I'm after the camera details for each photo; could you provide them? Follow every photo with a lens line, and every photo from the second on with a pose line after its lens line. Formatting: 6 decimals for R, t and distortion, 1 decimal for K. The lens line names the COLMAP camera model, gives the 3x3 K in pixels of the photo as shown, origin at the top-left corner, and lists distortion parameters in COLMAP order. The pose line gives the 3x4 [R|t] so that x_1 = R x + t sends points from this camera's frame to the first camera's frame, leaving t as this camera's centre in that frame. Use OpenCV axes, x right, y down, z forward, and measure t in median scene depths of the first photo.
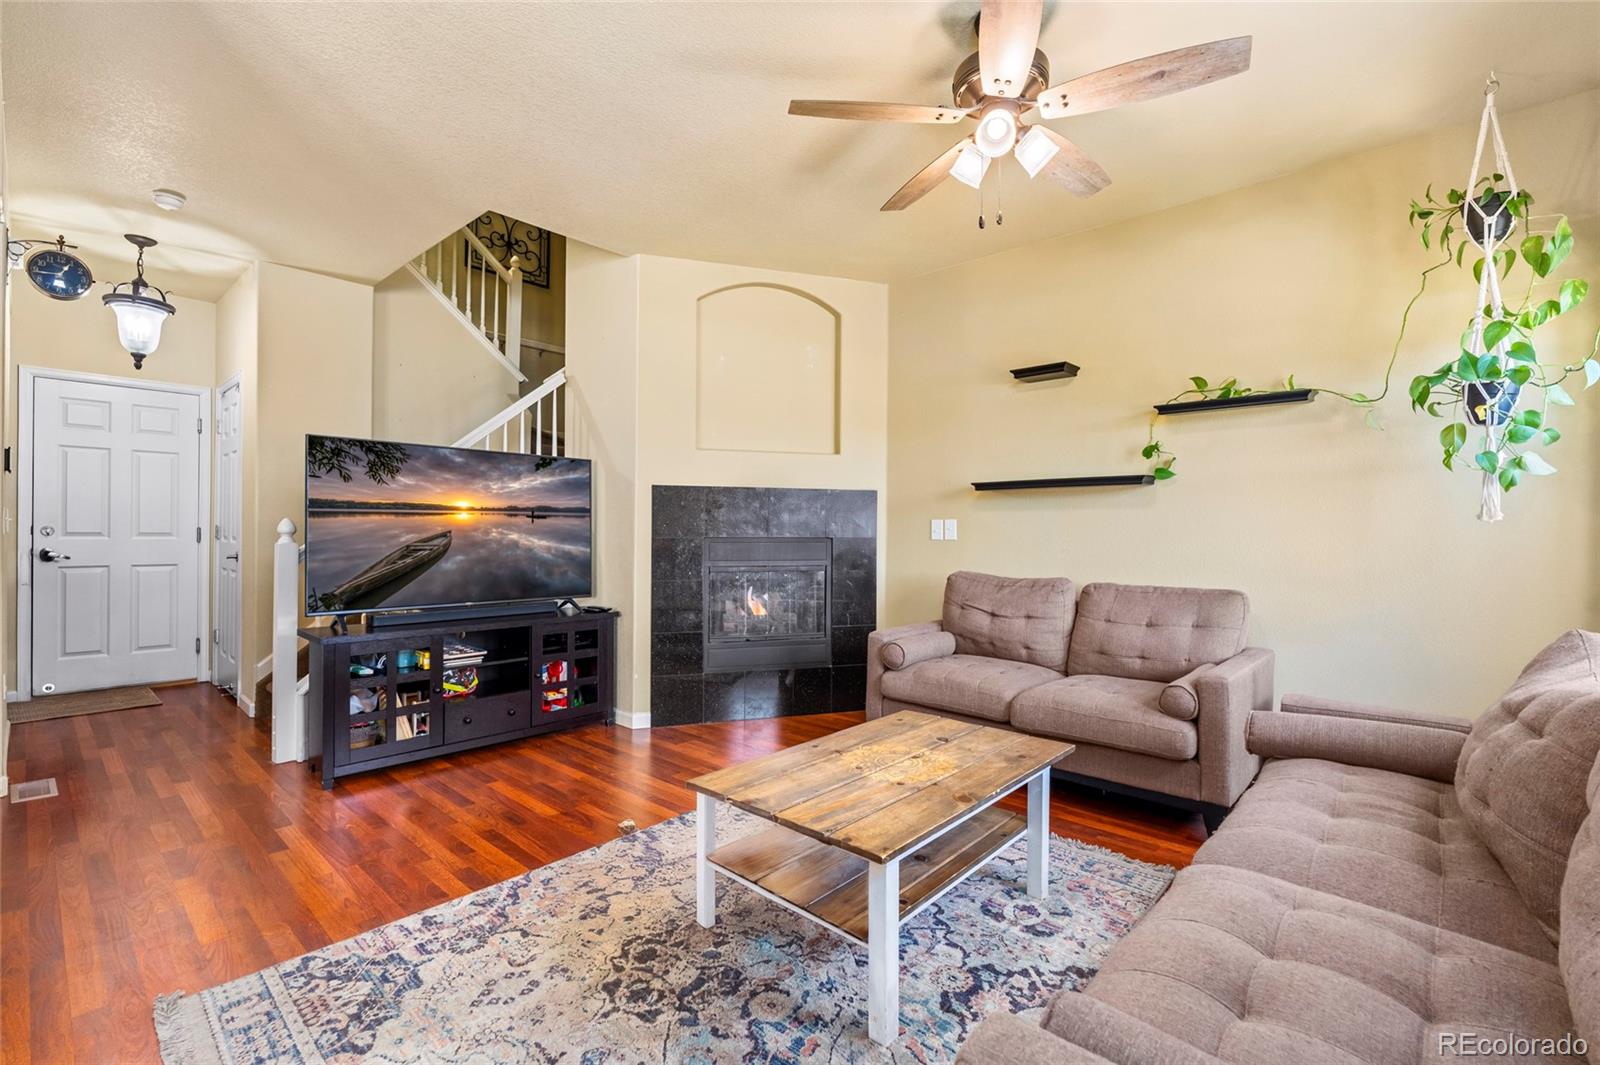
lens RADIAL K [[705.4, 0, 784.3], [0, 705.4, 531.0], [0, 0, 1]] dist [-0.001644, 0.000891]
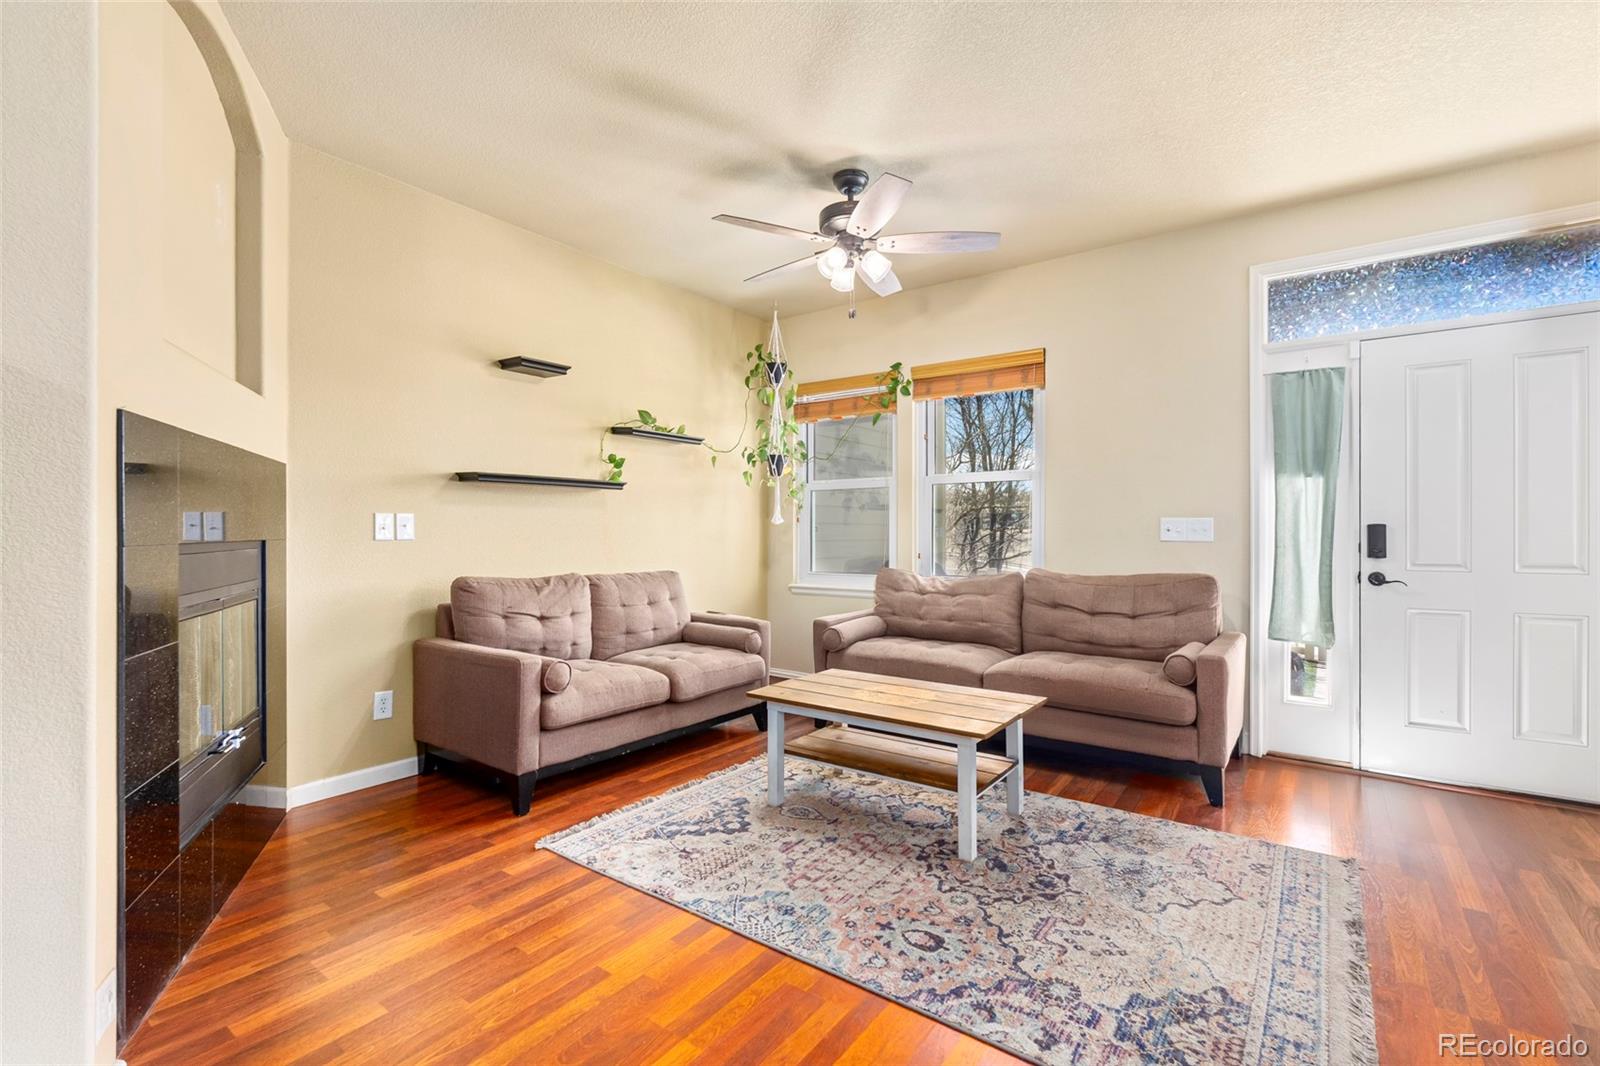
lens RADIAL K [[705.4, 0, 832.9], [0, 705.4, 534.1], [0, 0, 1]] dist [-0.001644, 0.000891]
pose [[-0.139900, -0.008408, 0.990130, -1.054293], [-0.003971, 0.999961, 0.007930, -0.002719], [-0.990158, -0.002823, -0.139927, 1.152461]]
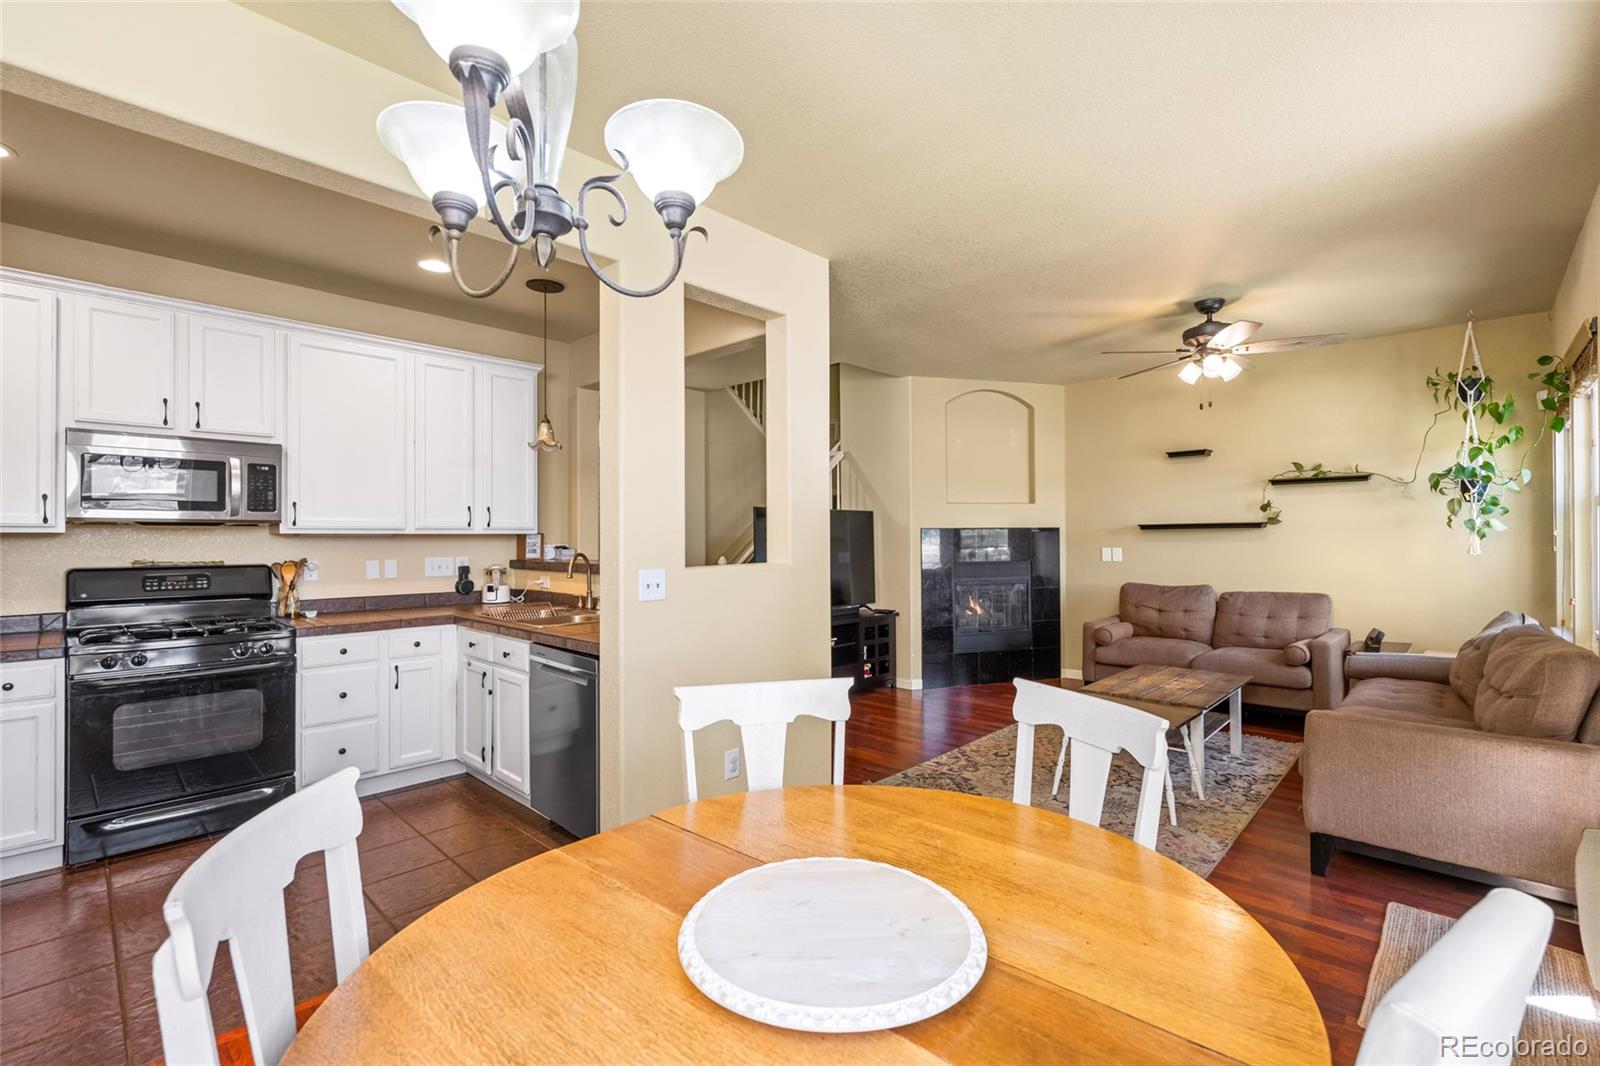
lens RADIAL K [[705.4, 0, 786.7], [0, 705.4, 533.5], [0, 0, 1]] dist [-0.001644, 0.000891]
pose [[0.999654, -0.014813, -0.021742, -0.761664], [0.014705, 0.999879, -0.005135, -0.086918], [0.021816, 0.004814, 0.999750, -0.890745]]
